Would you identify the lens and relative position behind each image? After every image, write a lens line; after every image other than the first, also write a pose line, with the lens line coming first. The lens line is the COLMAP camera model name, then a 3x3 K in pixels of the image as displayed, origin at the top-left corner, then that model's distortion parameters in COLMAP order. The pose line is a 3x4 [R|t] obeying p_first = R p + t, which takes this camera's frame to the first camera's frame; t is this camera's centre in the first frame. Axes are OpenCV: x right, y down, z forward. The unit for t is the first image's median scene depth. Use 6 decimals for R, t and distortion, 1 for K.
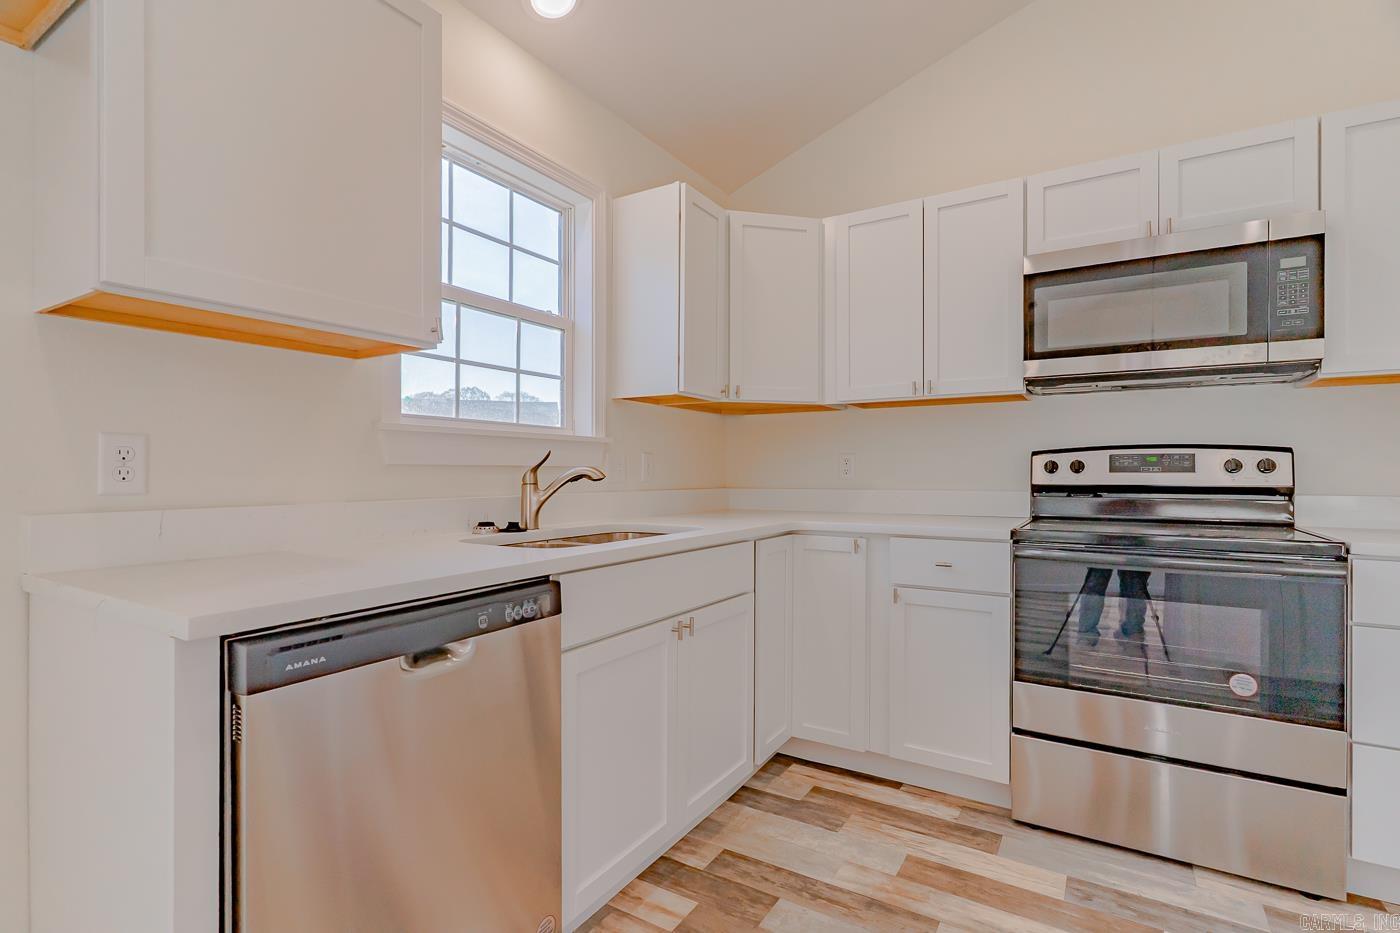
lens RADIAL K [[672.1, 0, 696.5], [0, 672.1, 469.7], [0, 0, 1]] dist [0.003576, 0.000475]
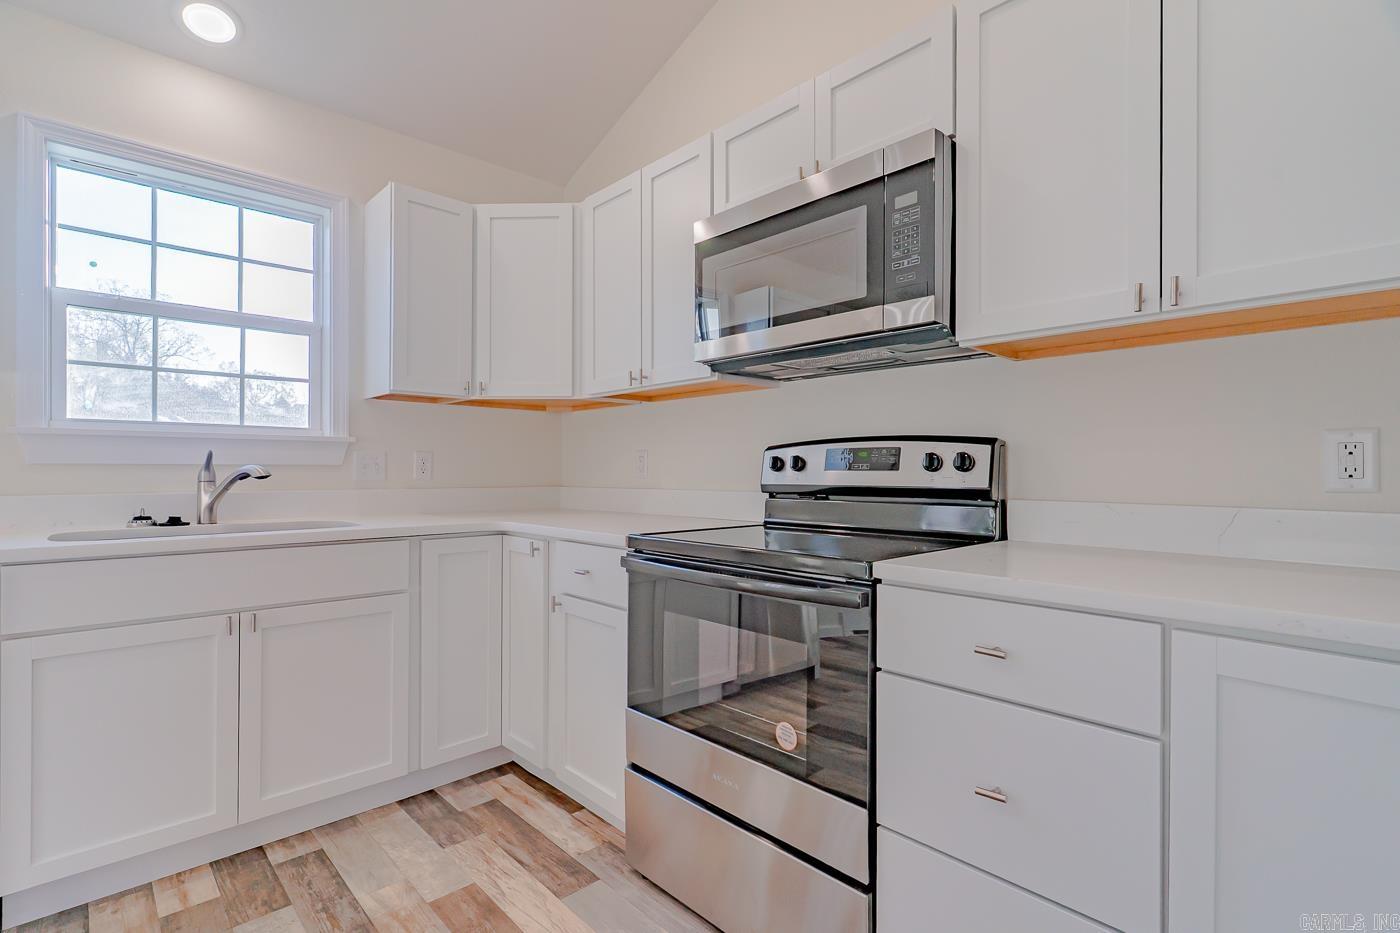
lens RADIAL K [[666.9, 0, 695.5], [0, 666.9, 469.9], [0, 0, 1]] dist [-0.002851, 0.000082]
pose [[0.966241, -0.000825, -0.257638, 0.765606], [0.001155, 0.999999, 0.001131, 0.002426], [0.257637, -0.001390, 0.966241, 0.175707]]
